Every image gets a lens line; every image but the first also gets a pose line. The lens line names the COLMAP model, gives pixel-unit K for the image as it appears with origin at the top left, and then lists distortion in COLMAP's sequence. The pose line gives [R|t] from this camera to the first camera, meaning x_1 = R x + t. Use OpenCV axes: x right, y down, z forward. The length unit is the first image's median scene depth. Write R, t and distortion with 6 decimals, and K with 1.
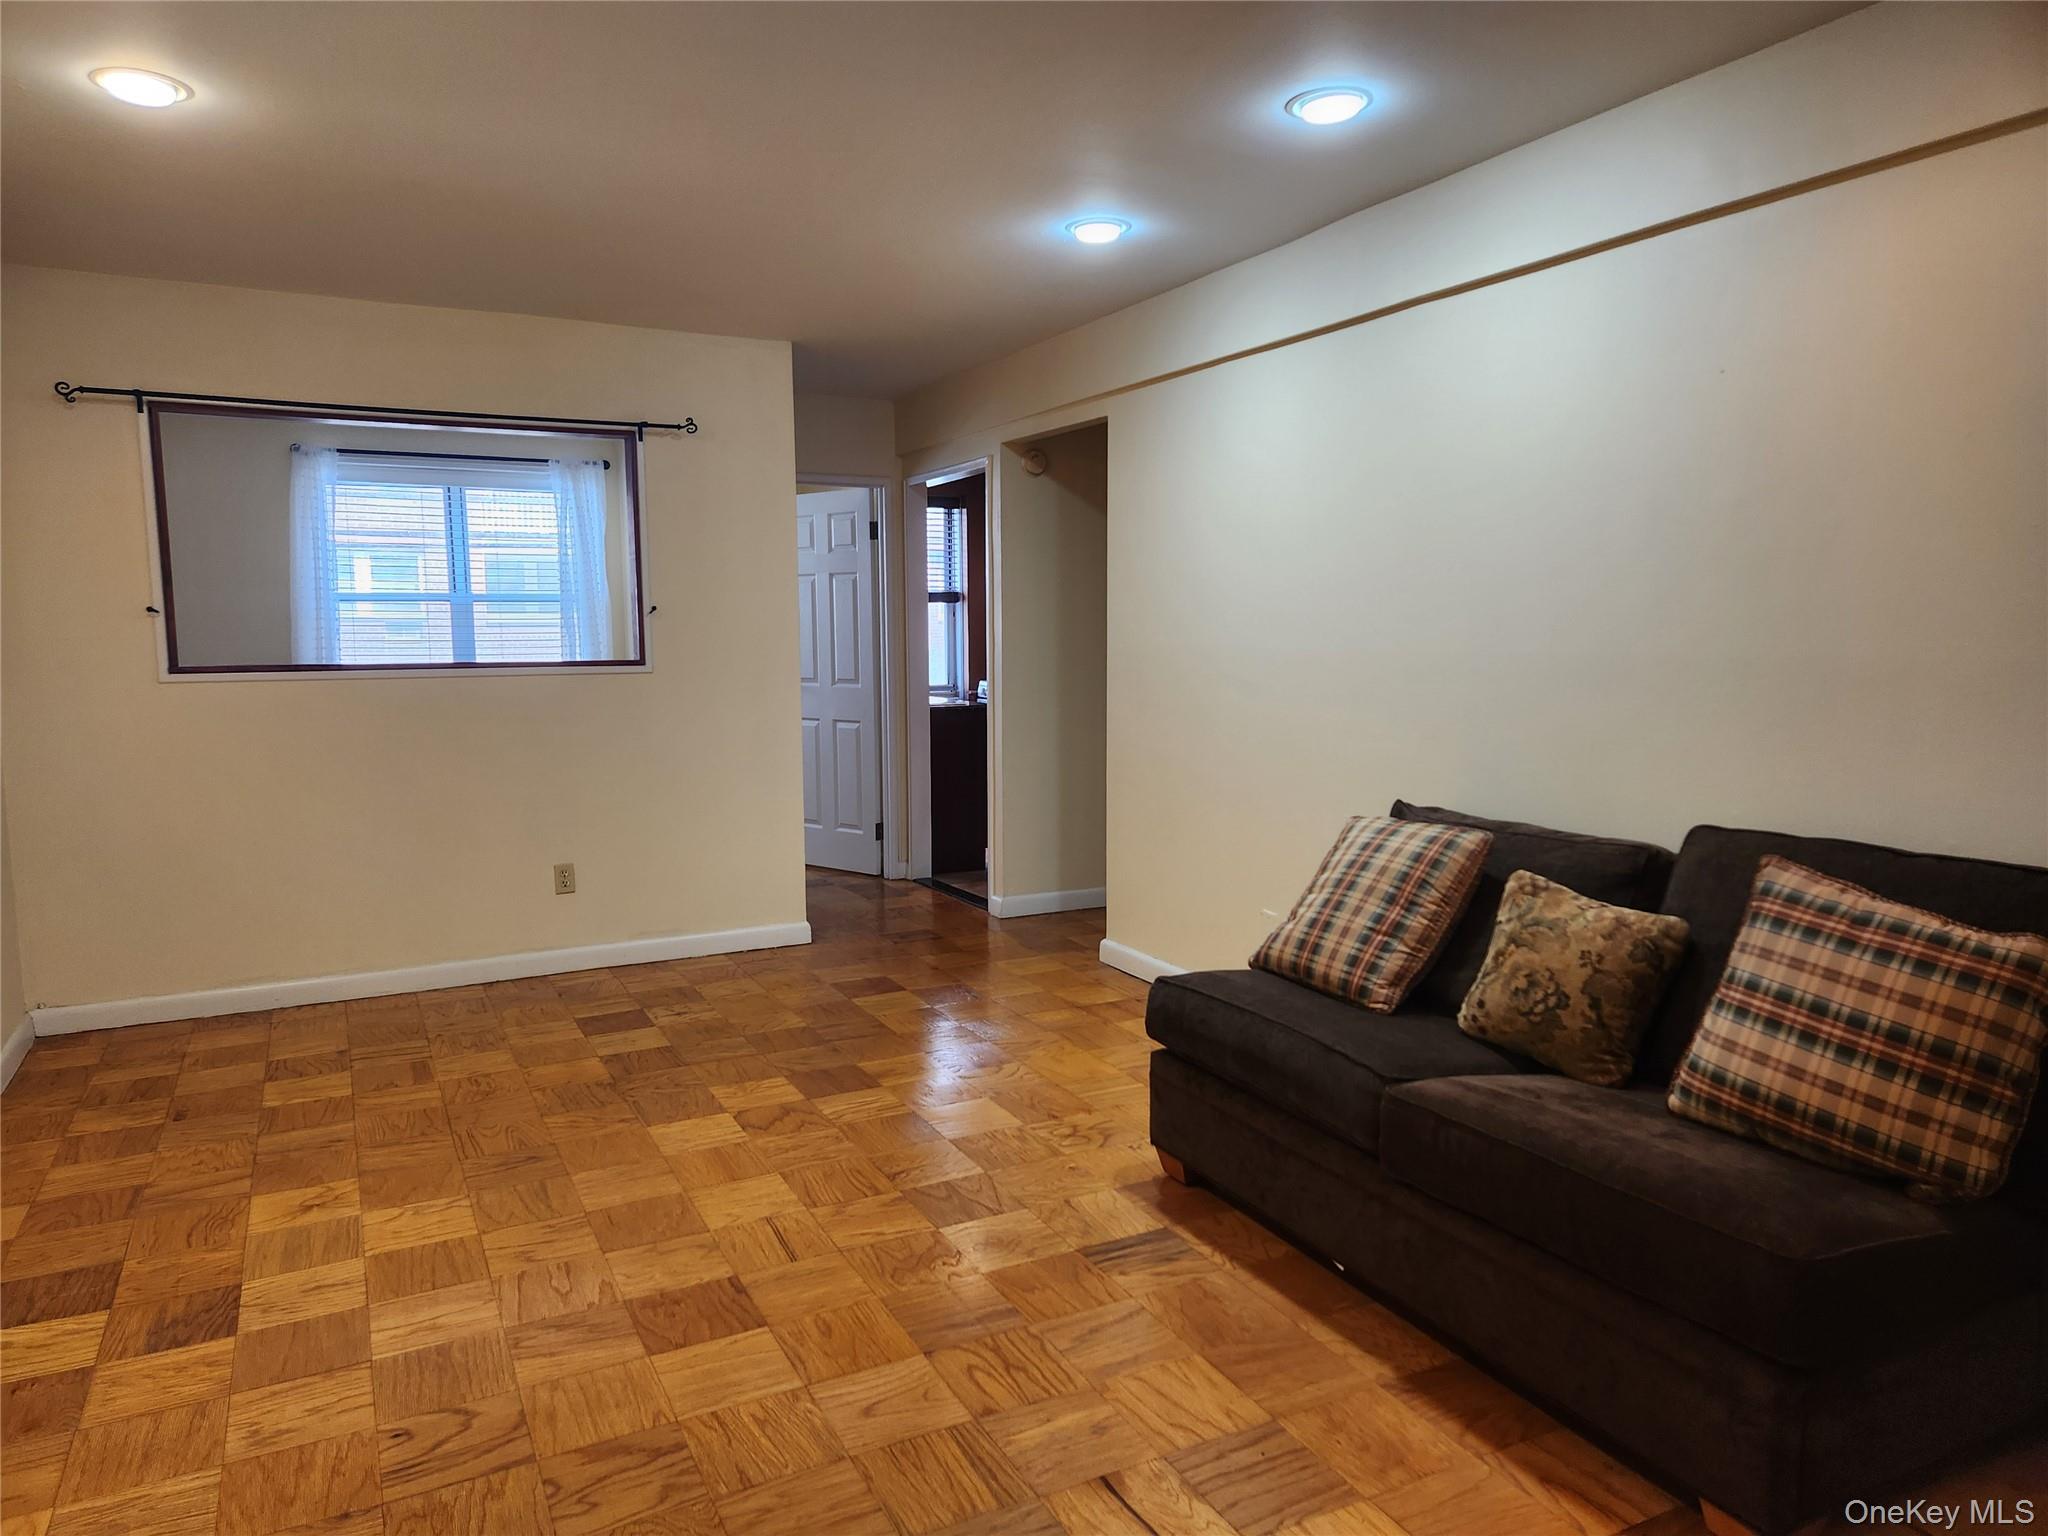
lens RADIAL K [[1382.0, 0, 1024.0], [0, 1382.0, 768.0], [0, 0, 1]] dist [0.080408, -0.082104]
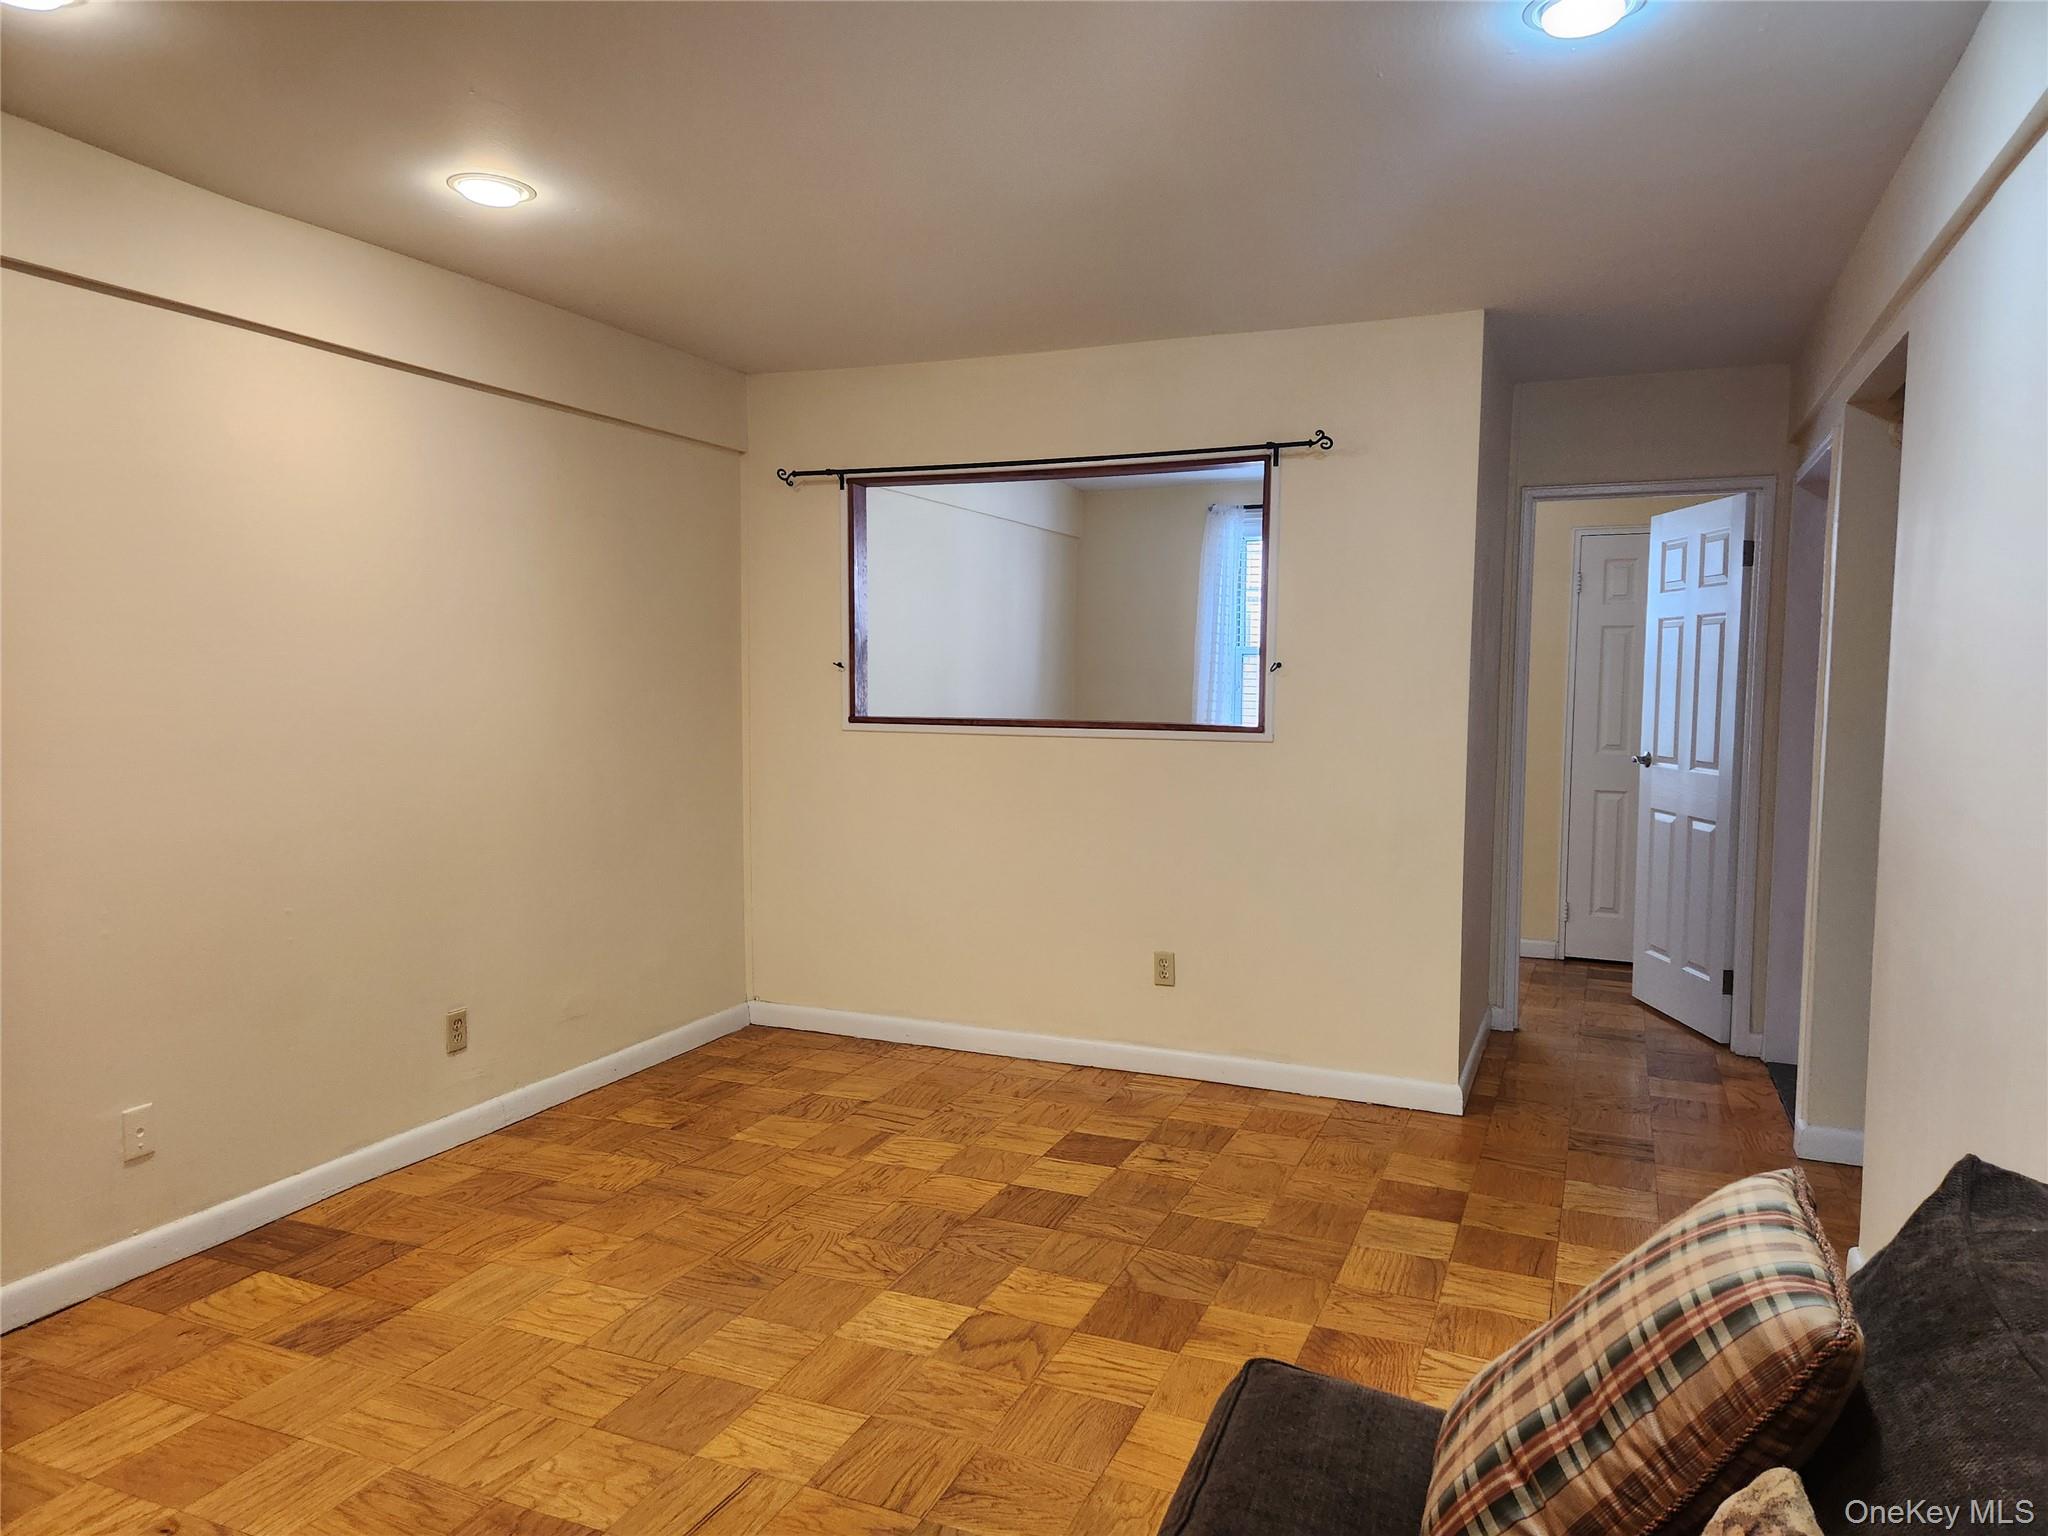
lens RADIAL K [[1382.0, 0, 1024.0], [0, 1382.0, 768.0], [0, 0, 1]] dist [0.080408, -0.082104]
pose [[0.632187, 0.066329, -0.771972, 0.330286], [-0.092713, 0.995646, 0.009622, -0.055407], [0.769249, 0.065488, 0.635584, 0.422082]]
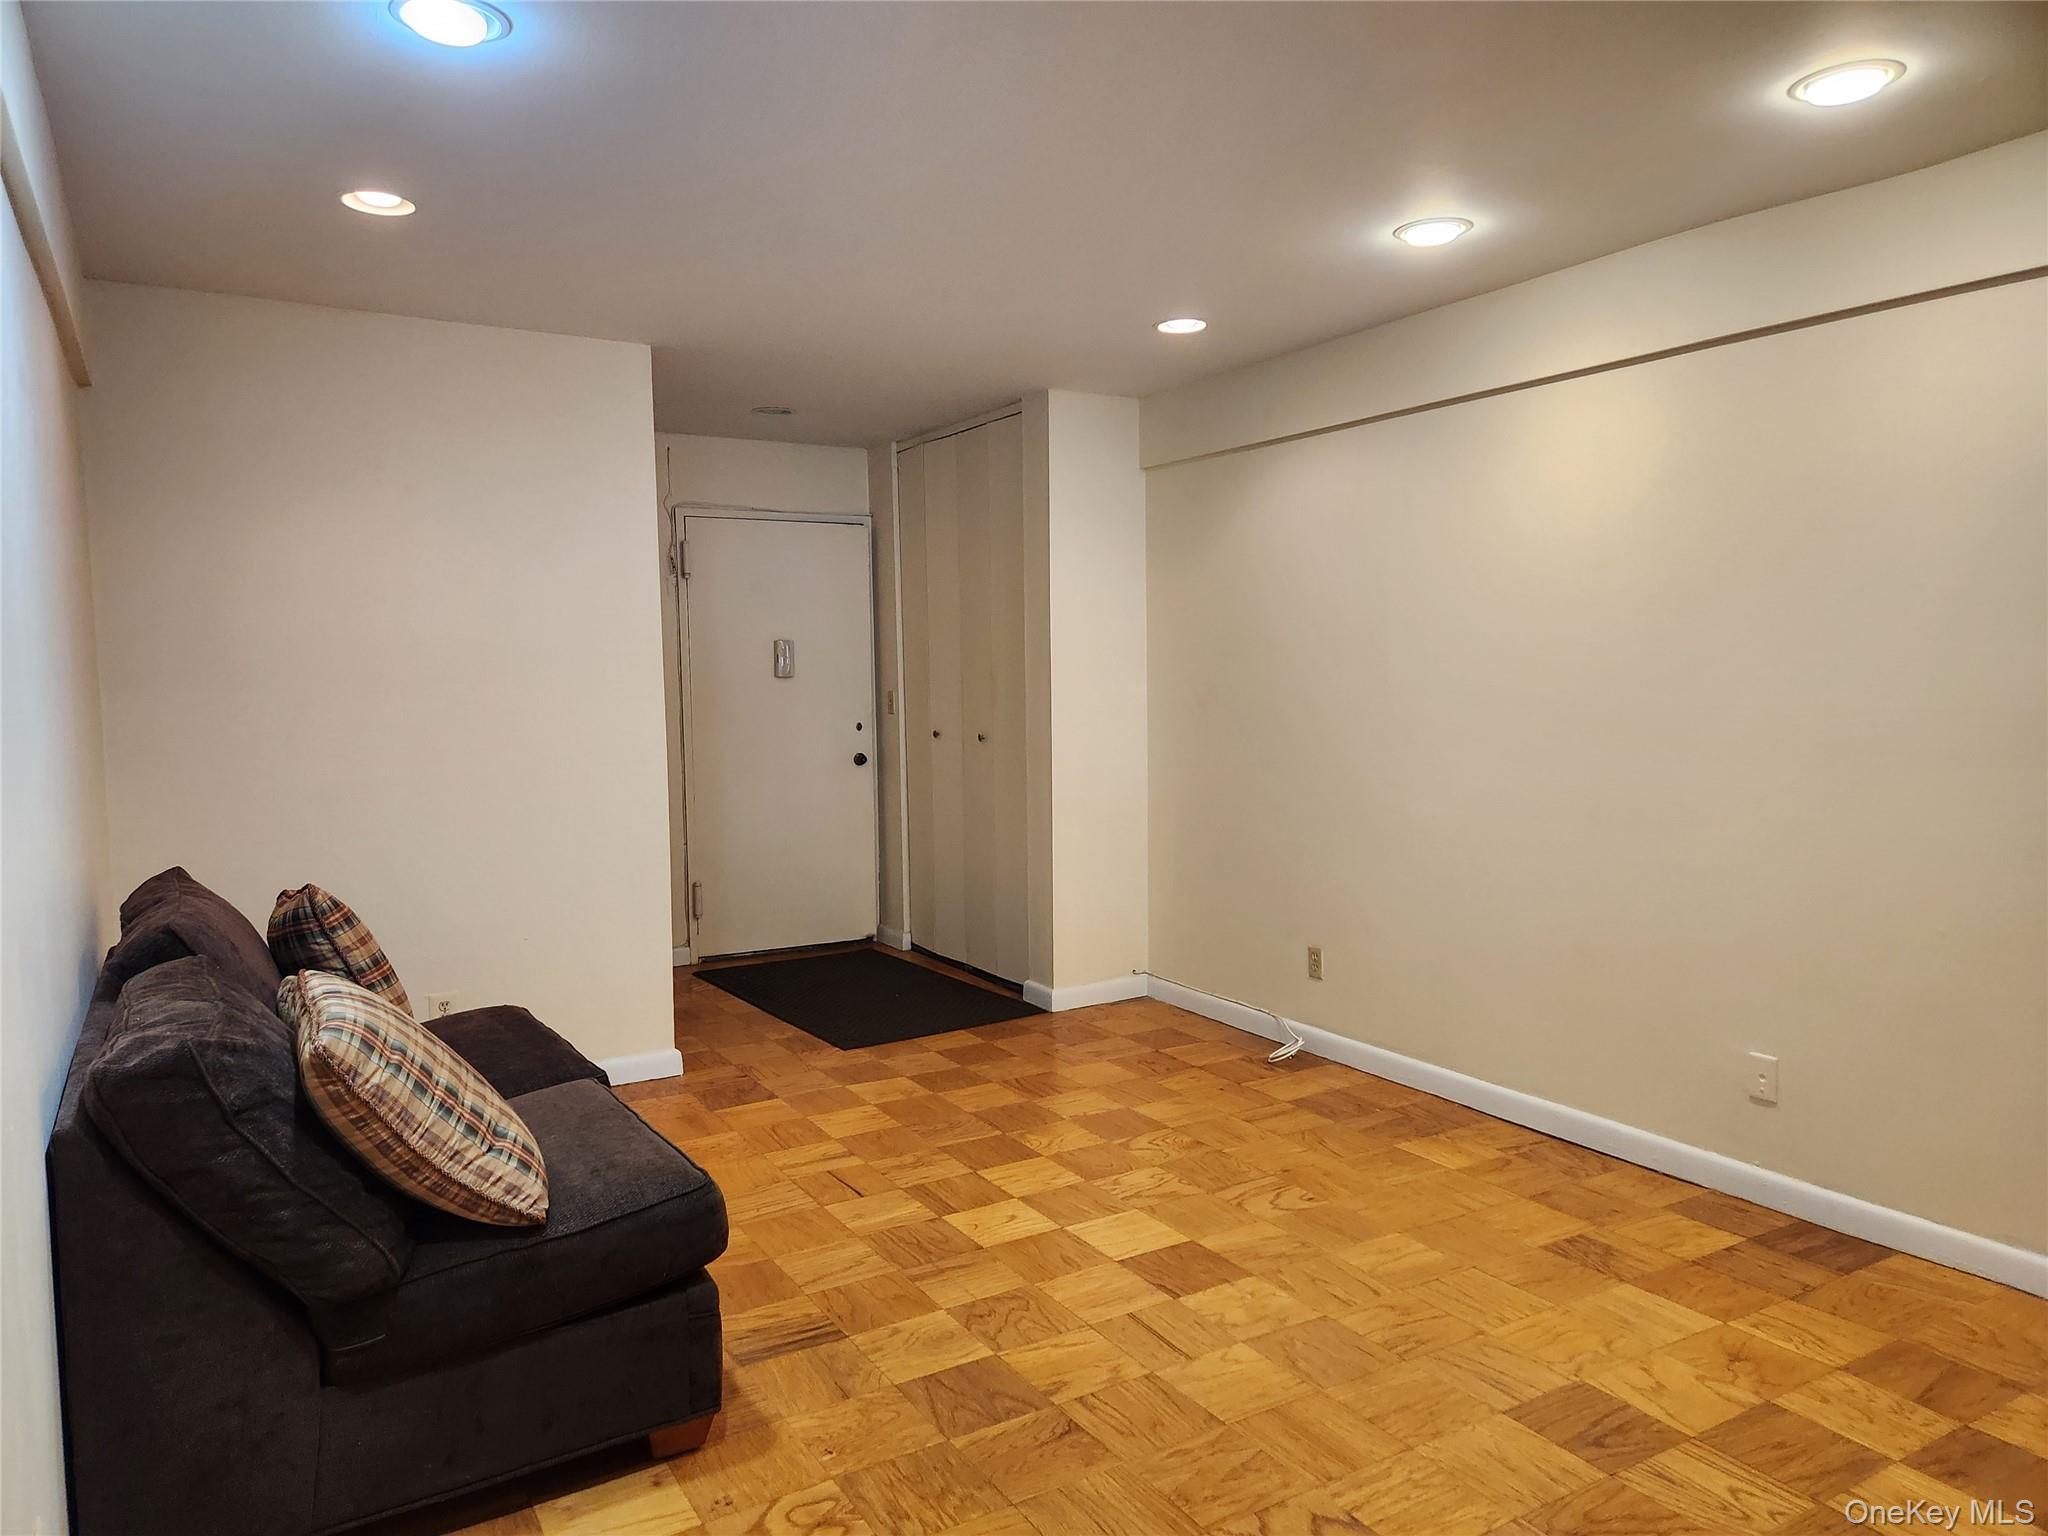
lens RADIAL K [[1382.0, 0, 1024.0], [0, 1382.0, 768.0], [0, 0, 1]] dist [0.080408, -0.082104]
pose [[-0.997737, 0.023002, -0.063181, -0.021677], [0.010622, 0.981787, 0.189688, -0.152575], [0.066393, 0.188588, -0.979809, 1.260196]]
